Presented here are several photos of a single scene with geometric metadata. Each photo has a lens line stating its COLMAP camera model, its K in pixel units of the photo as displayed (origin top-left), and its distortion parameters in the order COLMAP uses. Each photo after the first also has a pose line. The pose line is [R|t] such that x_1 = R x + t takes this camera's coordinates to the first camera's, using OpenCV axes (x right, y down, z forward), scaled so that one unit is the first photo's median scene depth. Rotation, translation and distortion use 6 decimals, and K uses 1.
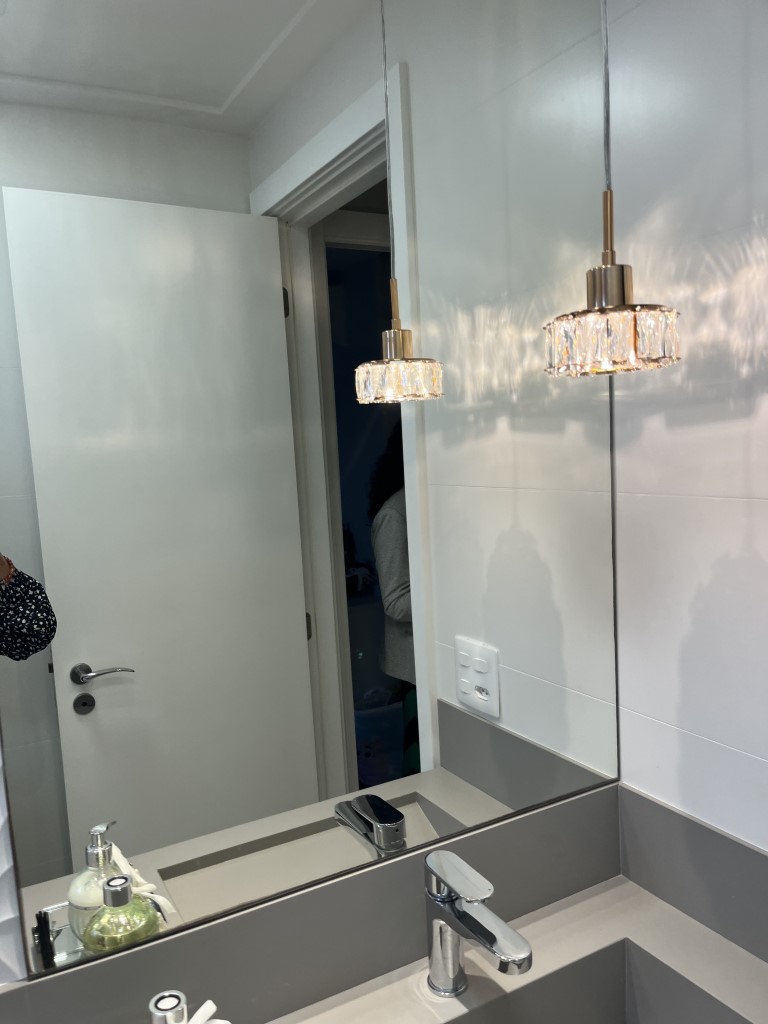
lens RADIAL K [[778.1, 0, 379.0], [0, 778.1, 519.2], [0, 0, 1]] dist [0.057231, -0.084457]
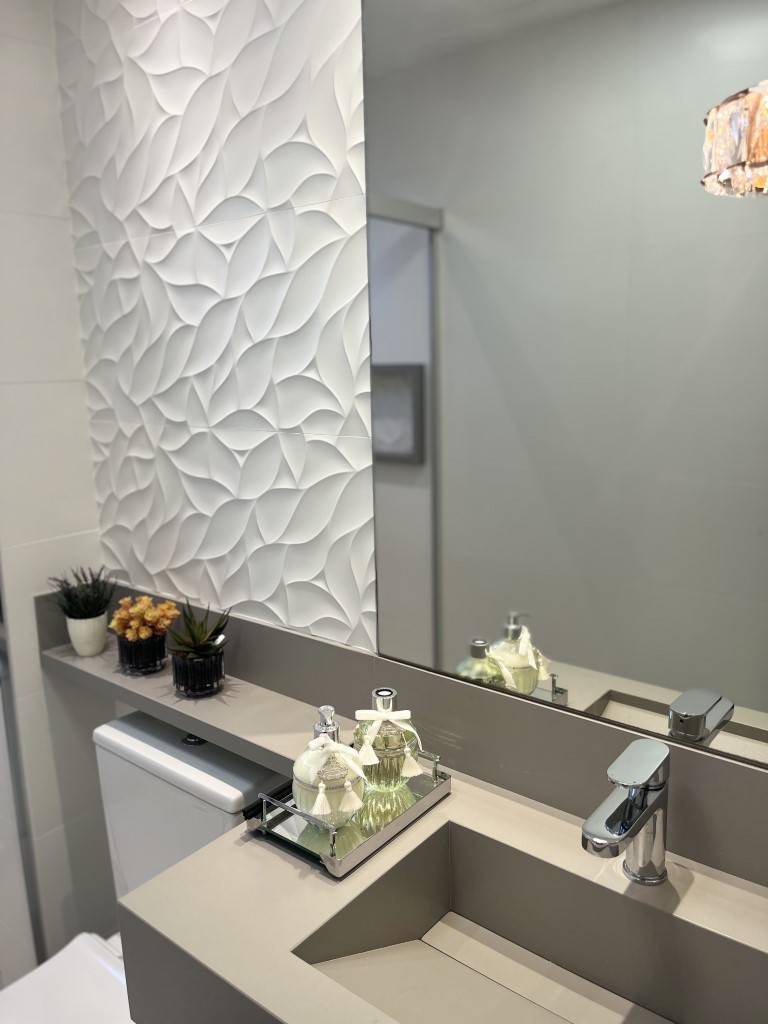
lens RADIAL K [[778.1, 0, 375.4], [0, 778.1, 517.6], [0, 0, 1]] dist [0.057231, -0.084457]
pose [[0.373248, 0.225108, -0.900007, 0.602179], [-0.092355, 0.974312, 0.205392, -0.001212], [0.923123, 0.006458, 0.384450, 0.263056]]
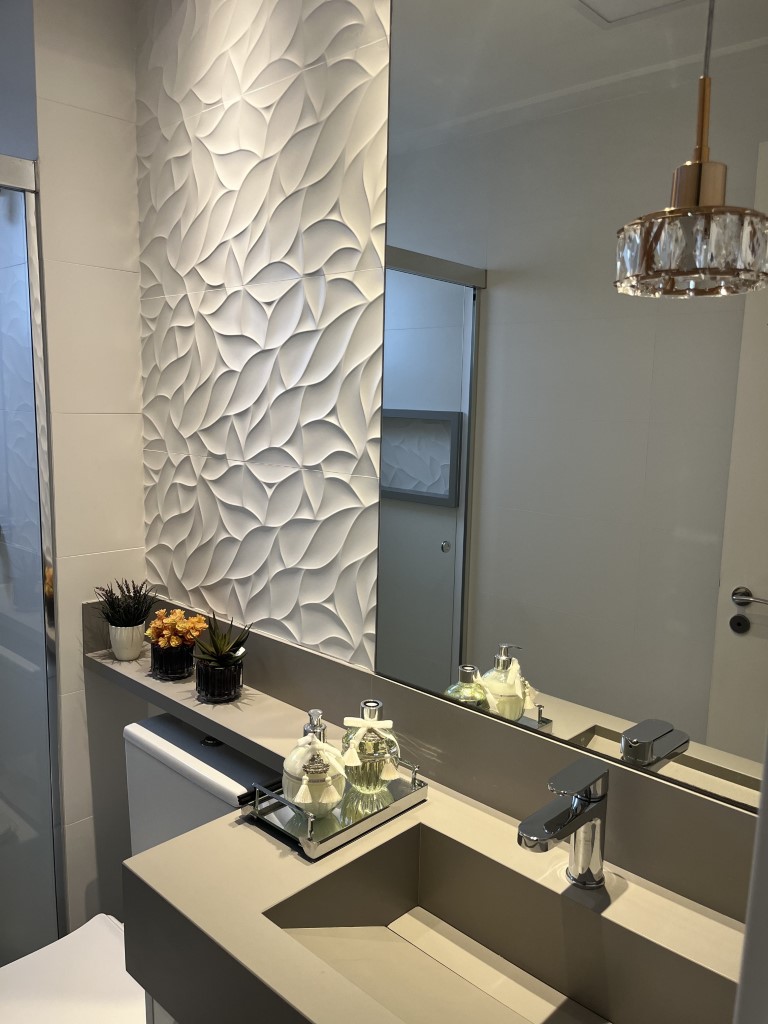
lens RADIAL K [[778.1, 0, 383.7], [0, 778.1, 521.8], [0, 0, 1]] dist [0.057231, -0.084457]
pose [[0.300352, 0.203922, -0.931775, 0.742823], [-0.137909, 0.975899, 0.169124, -0.024939], [0.943806, 0.077703, 0.321236, 0.290874]]
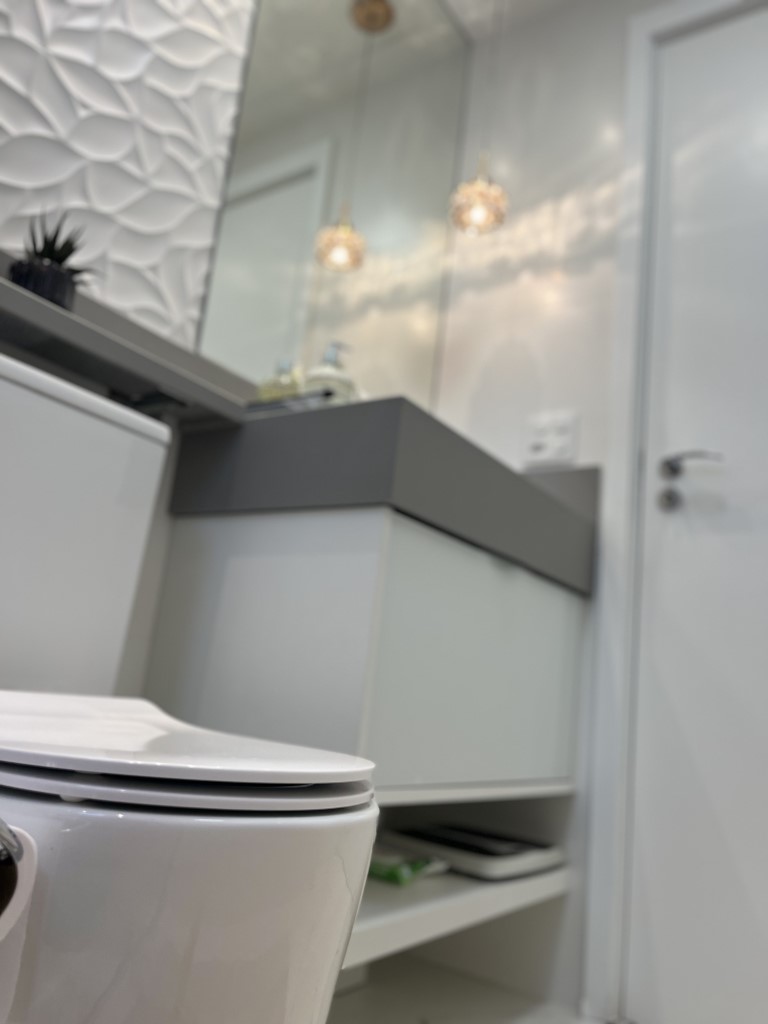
lens RADIAL K [[778.1, 0, 382.7], [0, 778.1, 518.4], [0, 0, 1]] dist [0.057231, -0.084457]
pose [[0.881823, 0.246246, 0.402184, -0.468916], [-0.108779, 0.936056, -0.334614, 1.010149], [-0.458864, 0.251321, 0.852222, -0.443247]]
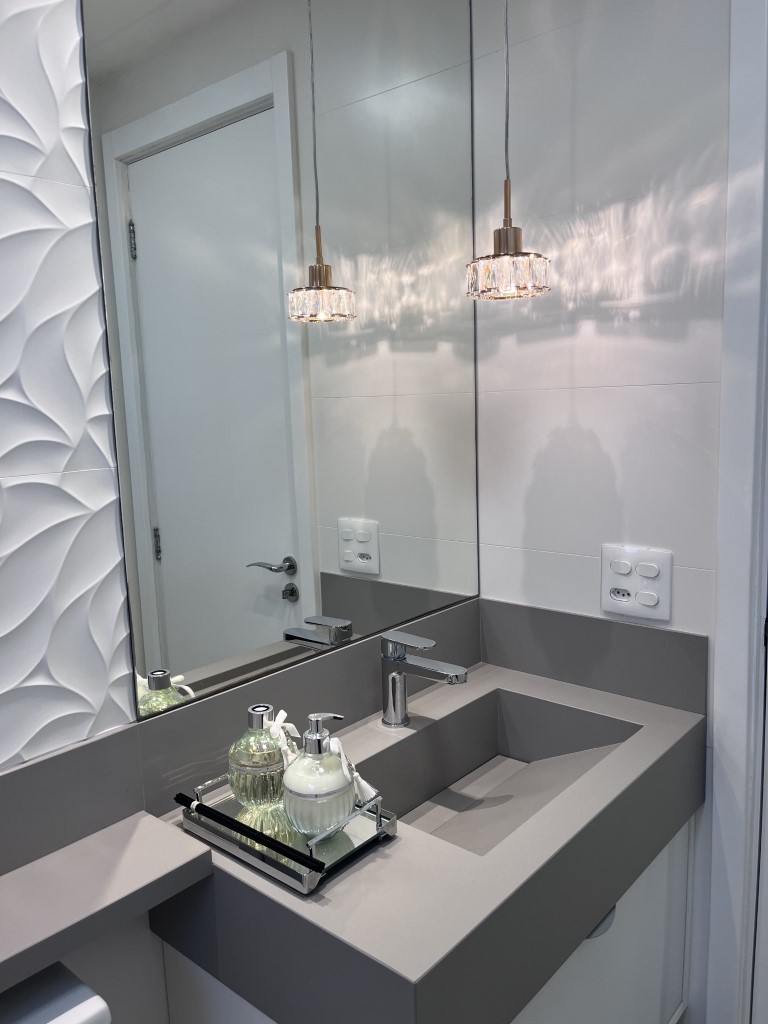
lens RADIAL K [[778.1, 0, 391.7], [0, 778.1, 507.3], [0, 0, 1]] dist [0.057231, -0.084457]
pose [[0.935816, -0.025774, 0.351546, -0.335065], [0.018763, 0.999552, 0.023337, 0.133135], [-0.351990, -0.015243, 0.935880, -0.268696]]
